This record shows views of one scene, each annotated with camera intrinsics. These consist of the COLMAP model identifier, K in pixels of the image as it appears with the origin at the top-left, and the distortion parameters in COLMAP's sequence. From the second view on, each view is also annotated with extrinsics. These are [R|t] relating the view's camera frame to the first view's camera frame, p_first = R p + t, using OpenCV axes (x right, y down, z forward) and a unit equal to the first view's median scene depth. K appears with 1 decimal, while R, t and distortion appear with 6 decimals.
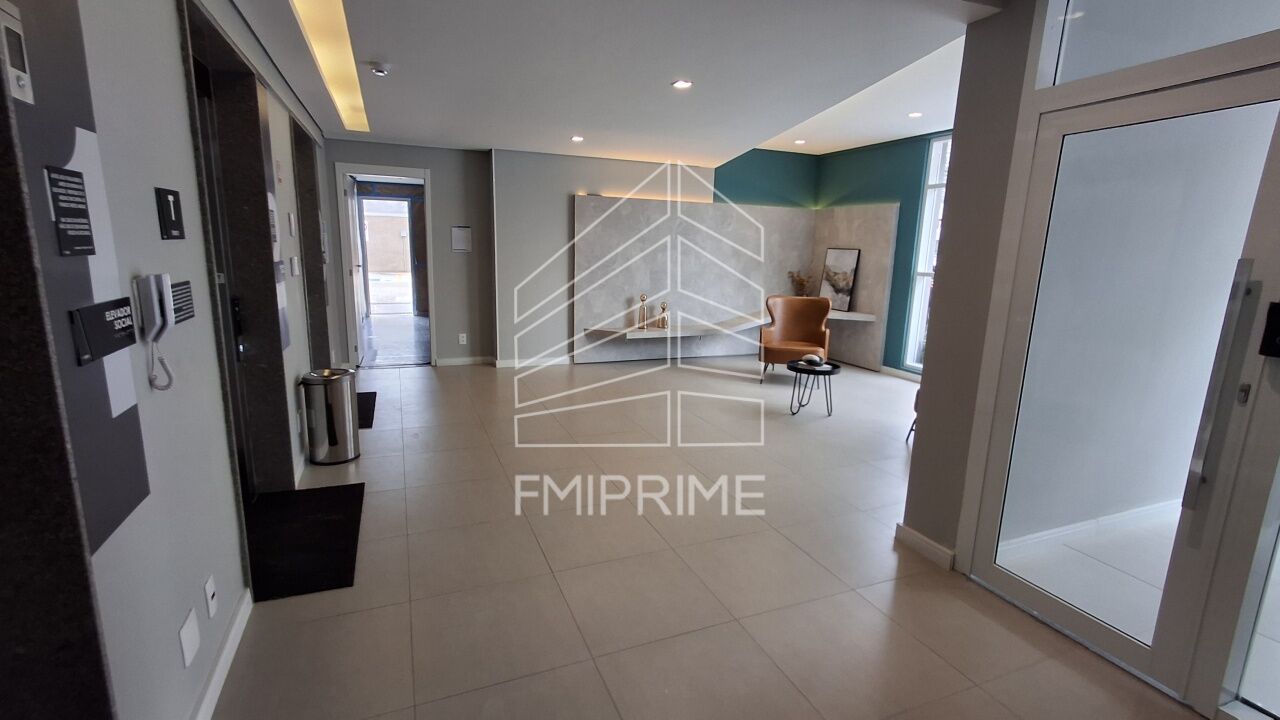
lens RADIAL K [[591.2, 0, 640.0], [0, 591.2, 360.0], [0, 0, 1]] dist [-0.000505, 0.011072]
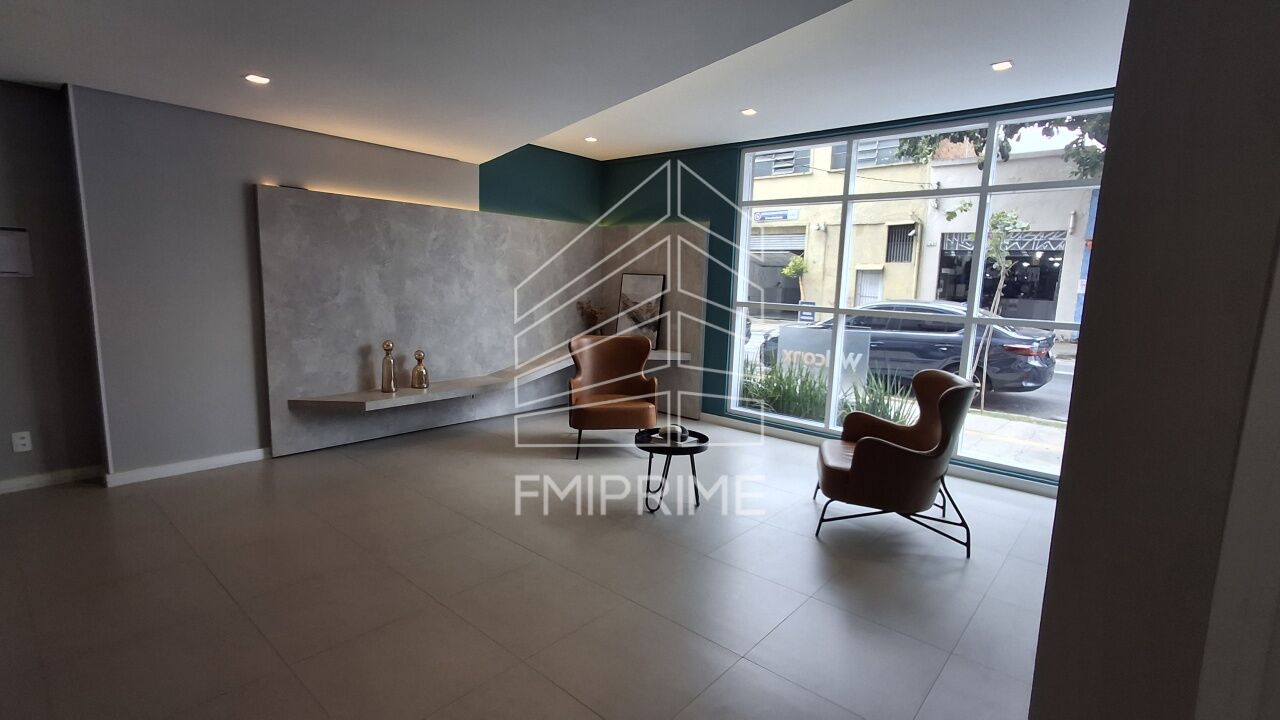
lens RADIAL K [[591.2, 0, 640.0], [0, 591.2, 360.0], [0, 0, 1]] dist [-0.000505, 0.011072]
pose [[0.894205, -0.062677, 0.443248, -0.036382], [0.078518, 0.996760, -0.017455, -0.054970], [-0.440718, 0.050411, 0.896229, 0.269916]]
